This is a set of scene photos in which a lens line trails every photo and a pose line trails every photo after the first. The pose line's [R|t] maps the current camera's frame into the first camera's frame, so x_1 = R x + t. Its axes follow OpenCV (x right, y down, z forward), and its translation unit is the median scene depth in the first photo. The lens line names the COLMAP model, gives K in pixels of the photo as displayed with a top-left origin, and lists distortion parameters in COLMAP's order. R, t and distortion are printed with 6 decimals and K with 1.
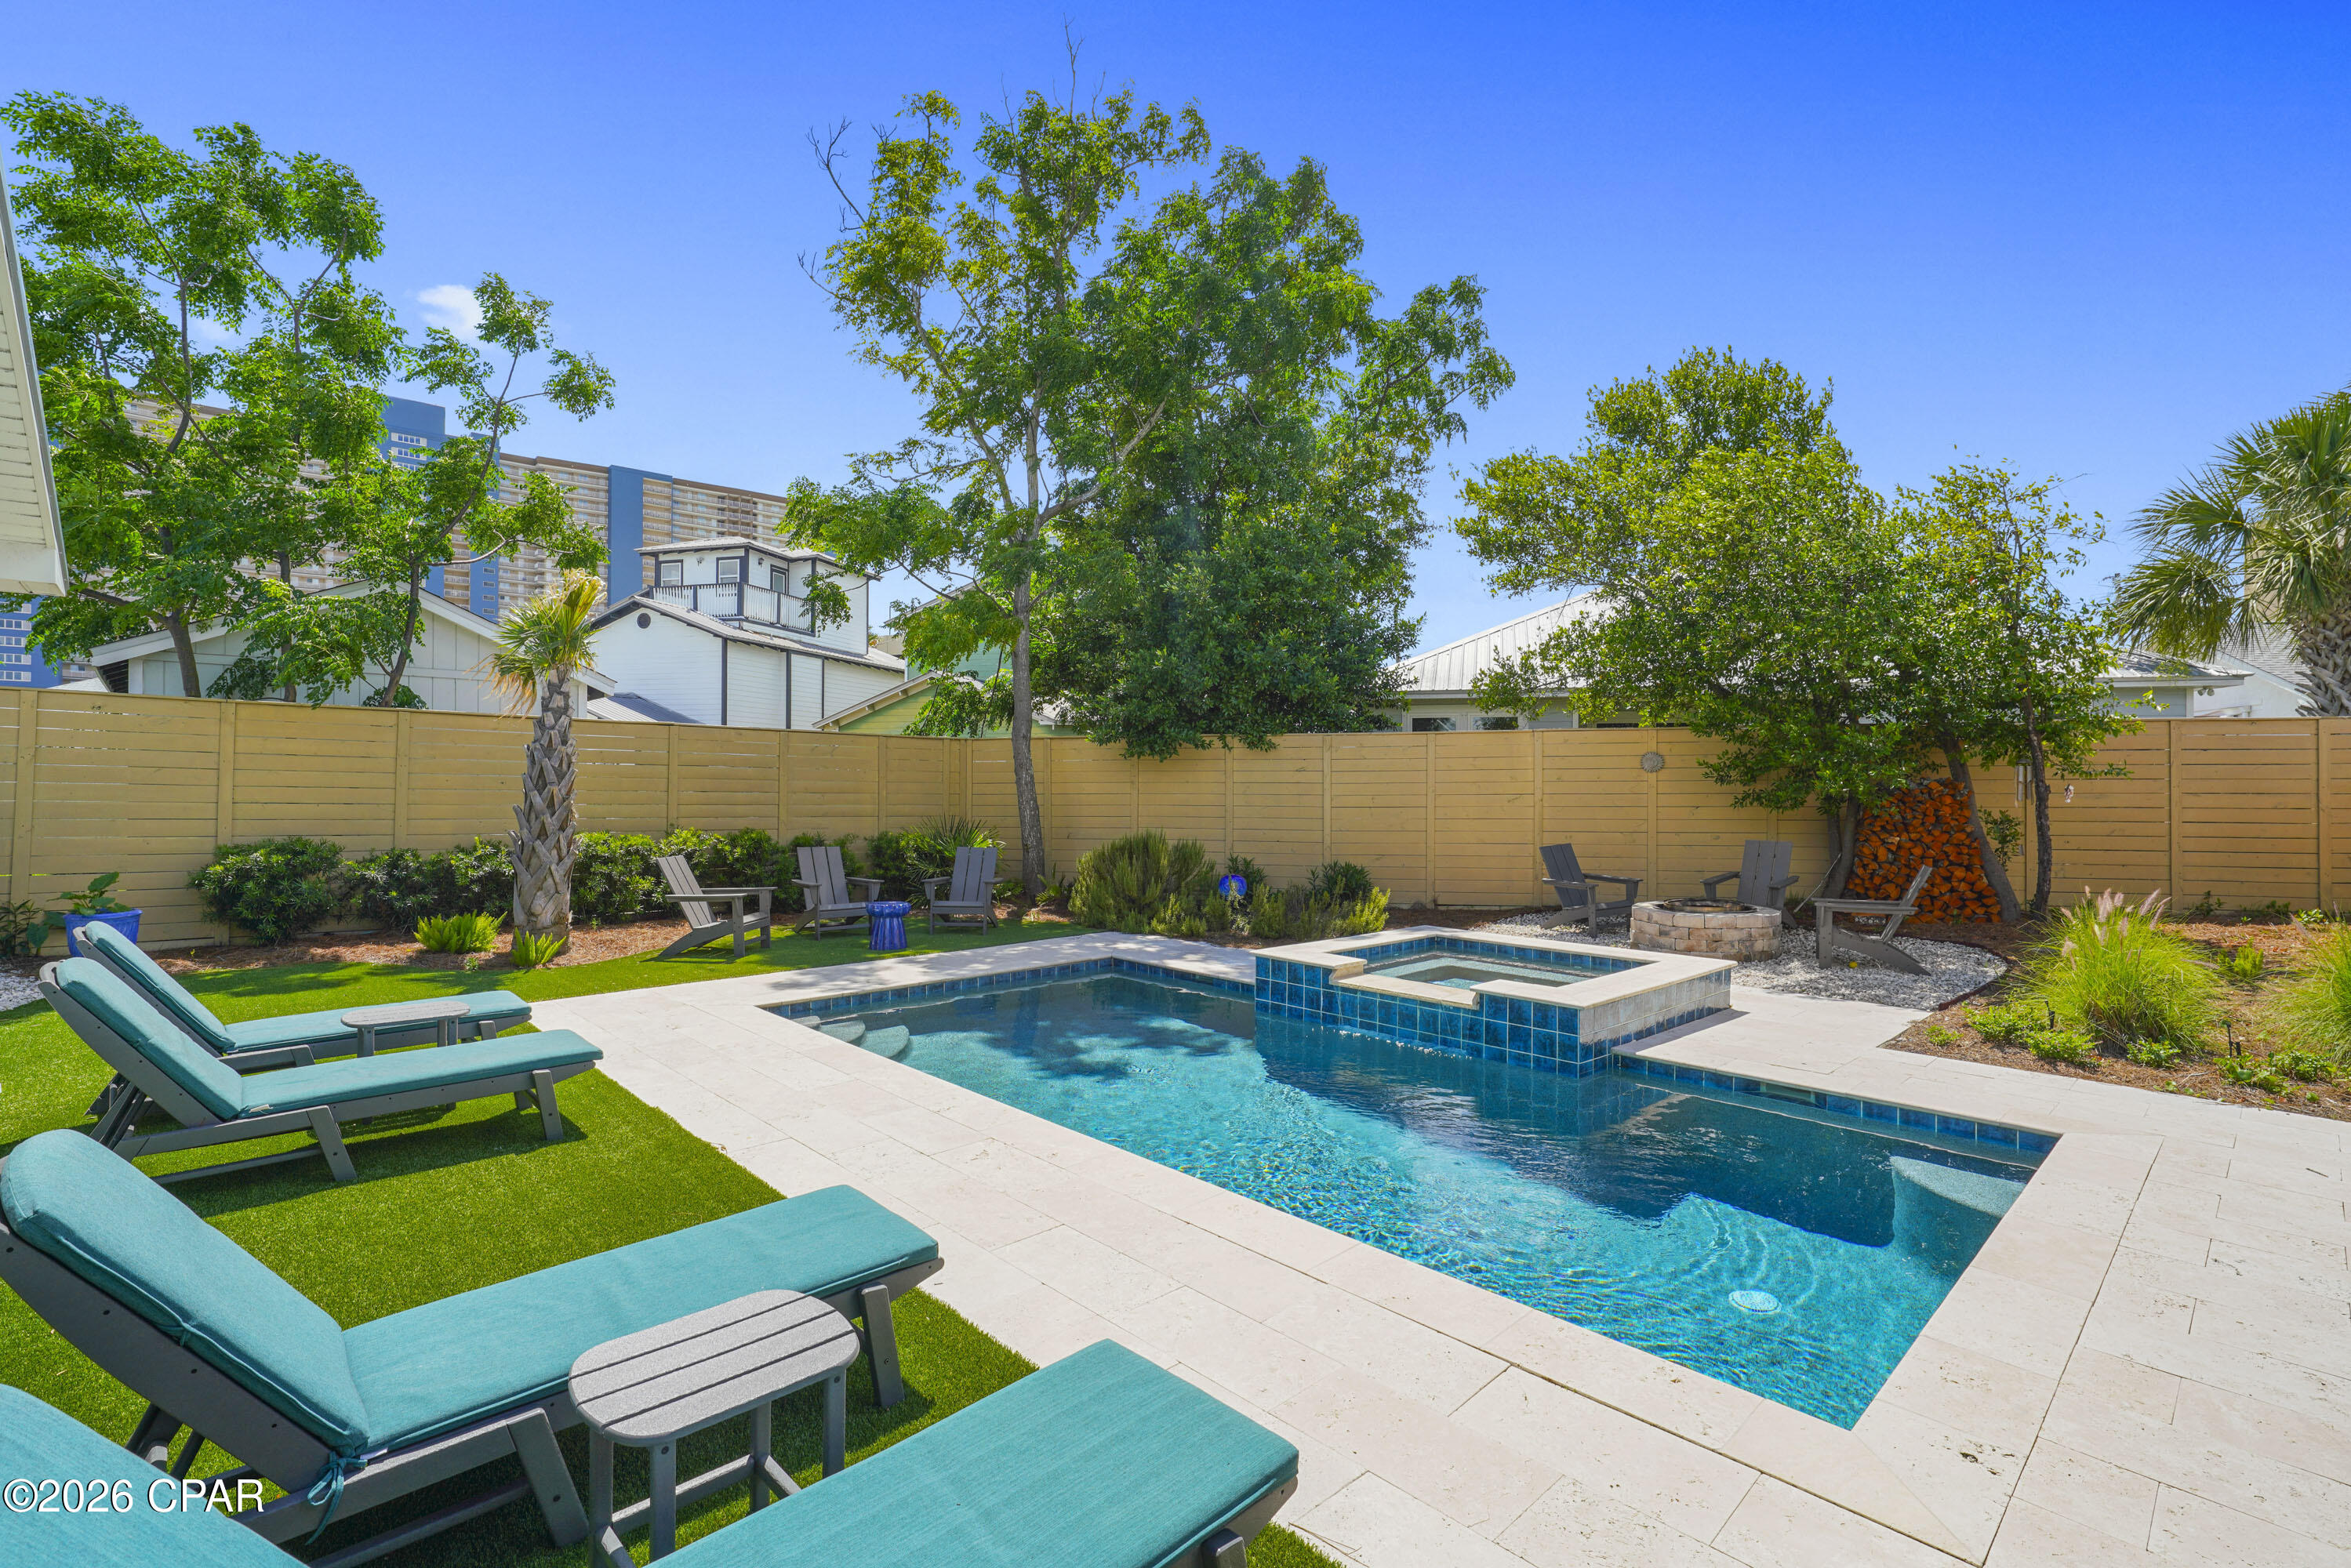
lens RADIAL K [[1059.5, 0, 1180.9], [0, 1059.5, 793.9], [0, 0, 1]] dist [-0.002260, 0.000947]
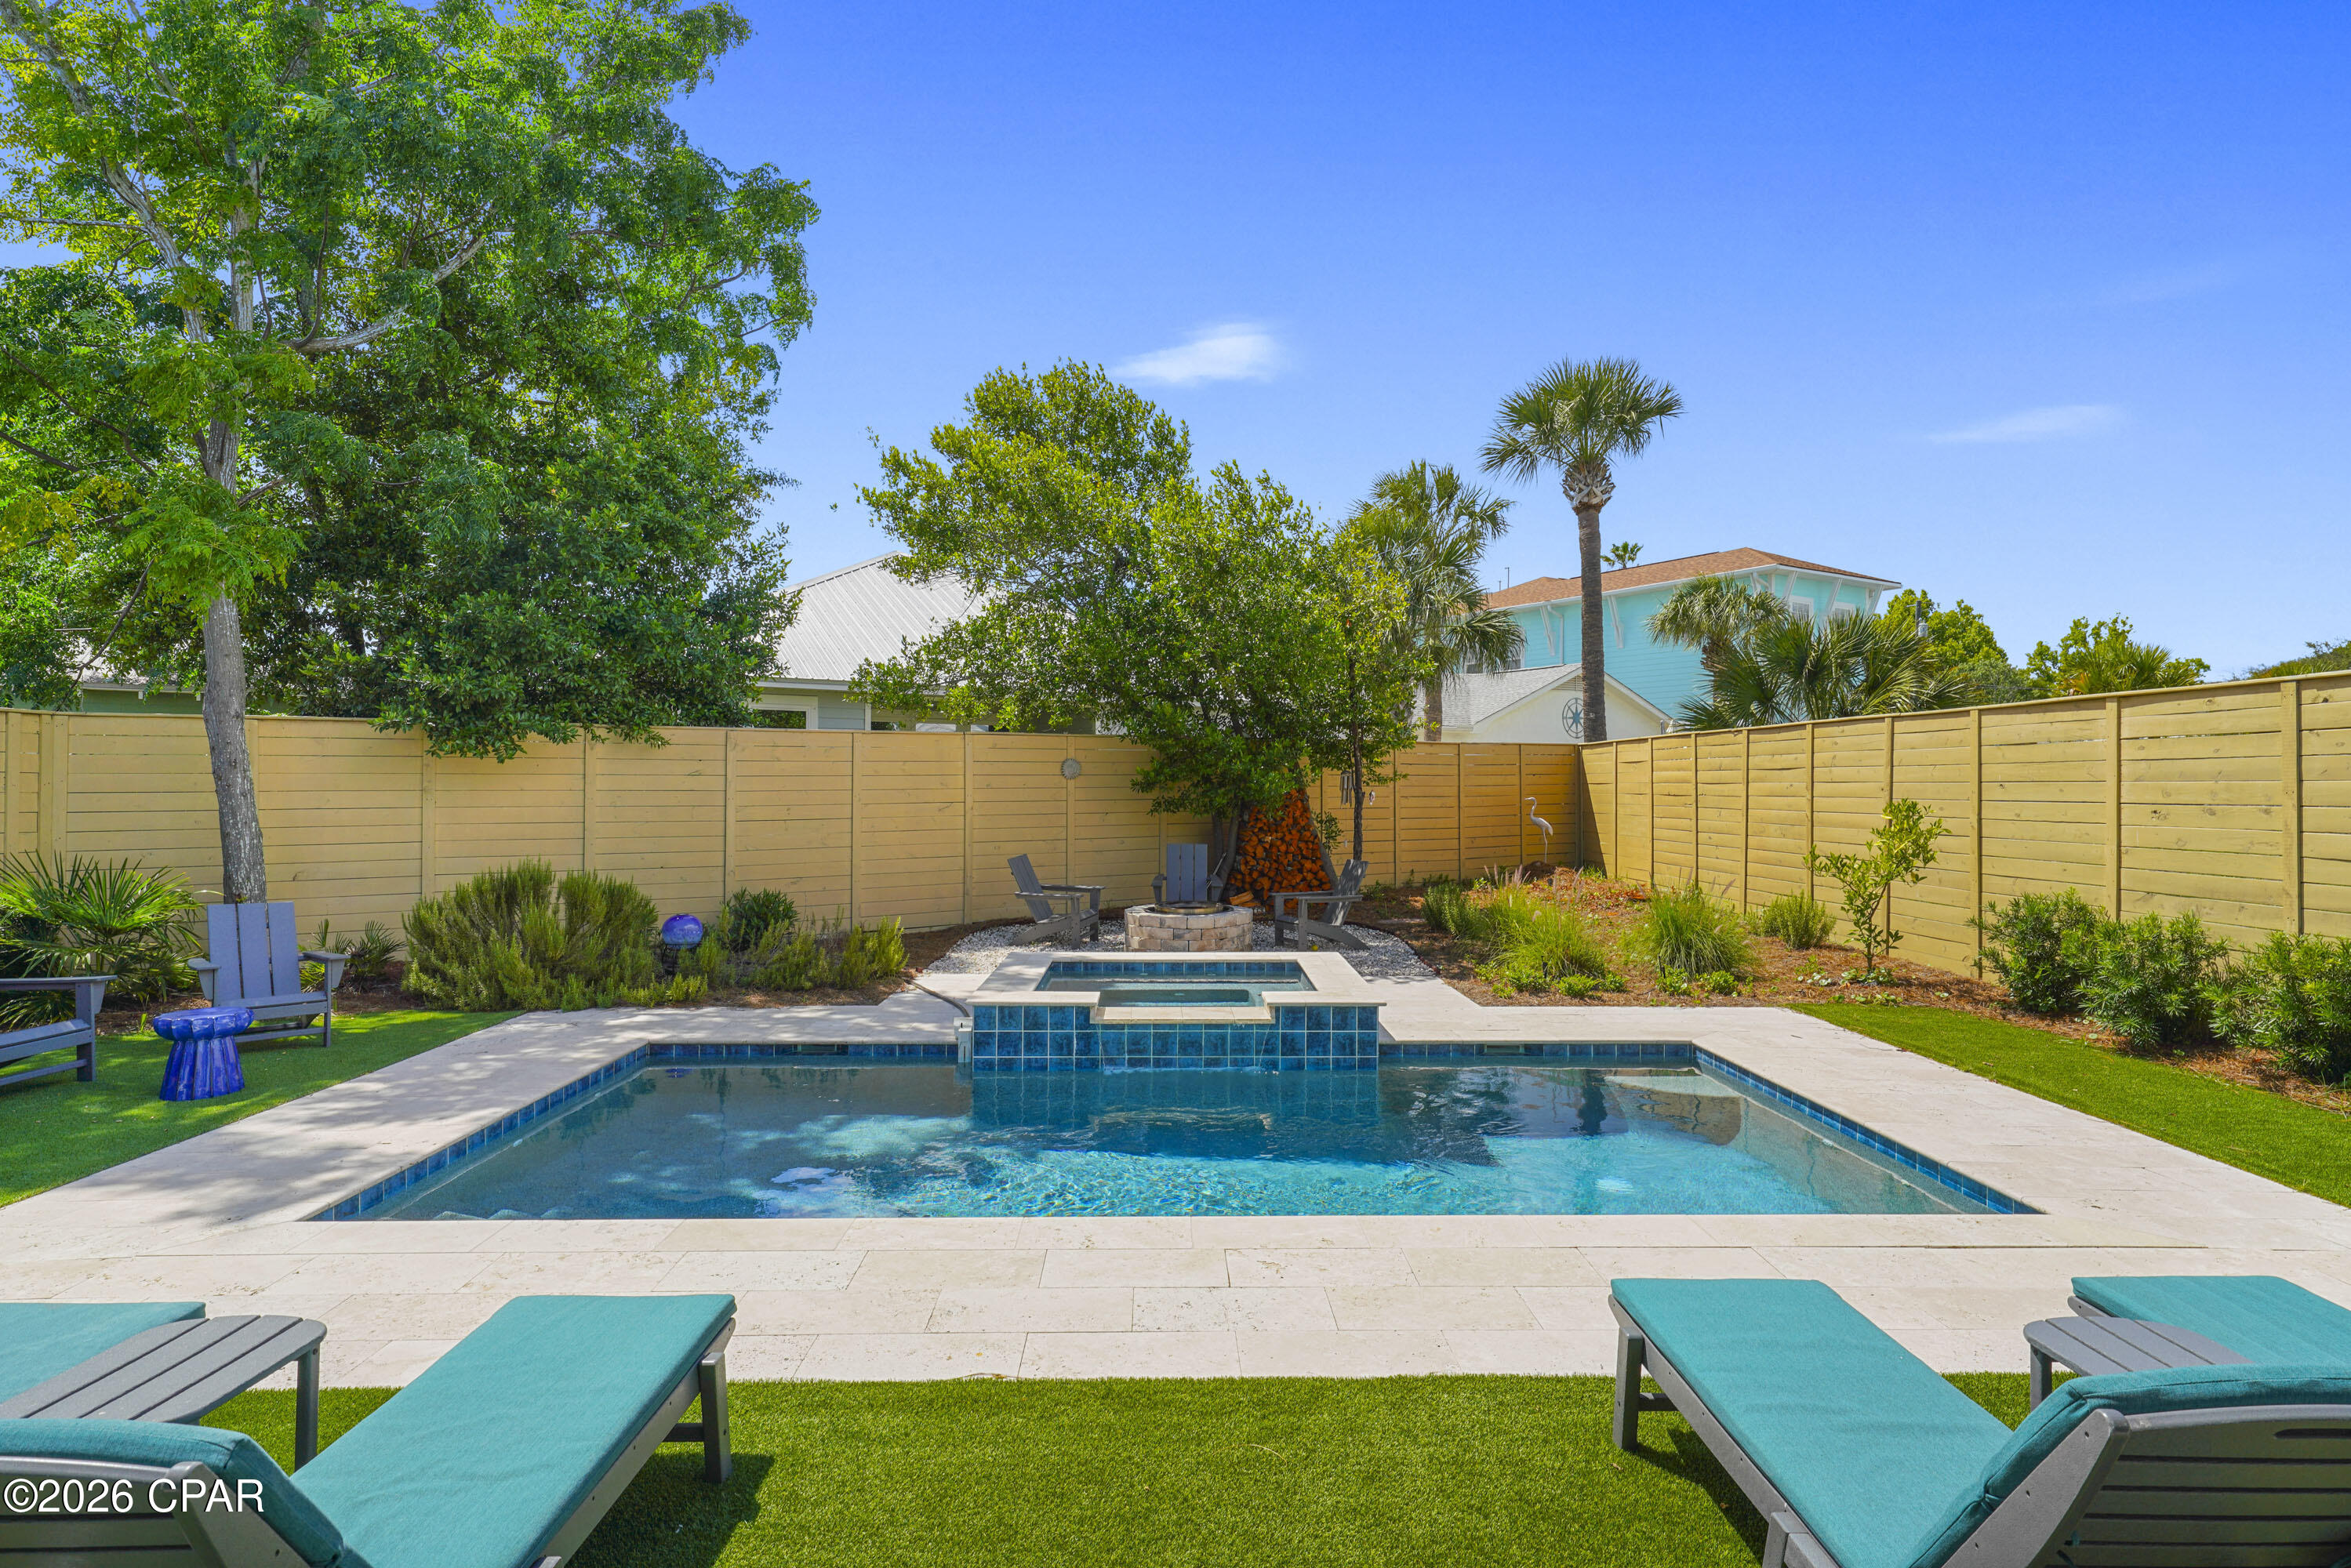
lens RADIAL K [[1227.5, 0, 1184.8], [0, 1227.5, 779.1], [0, 0, 1]] dist [0.003124, 0.003854]
pose [[0.668463, 0.002895, 0.743740, -0.385352], [0.006061, 0.999938, -0.009340, -0.009934], [-0.743721, 0.010752, 0.668404, 0.171824]]
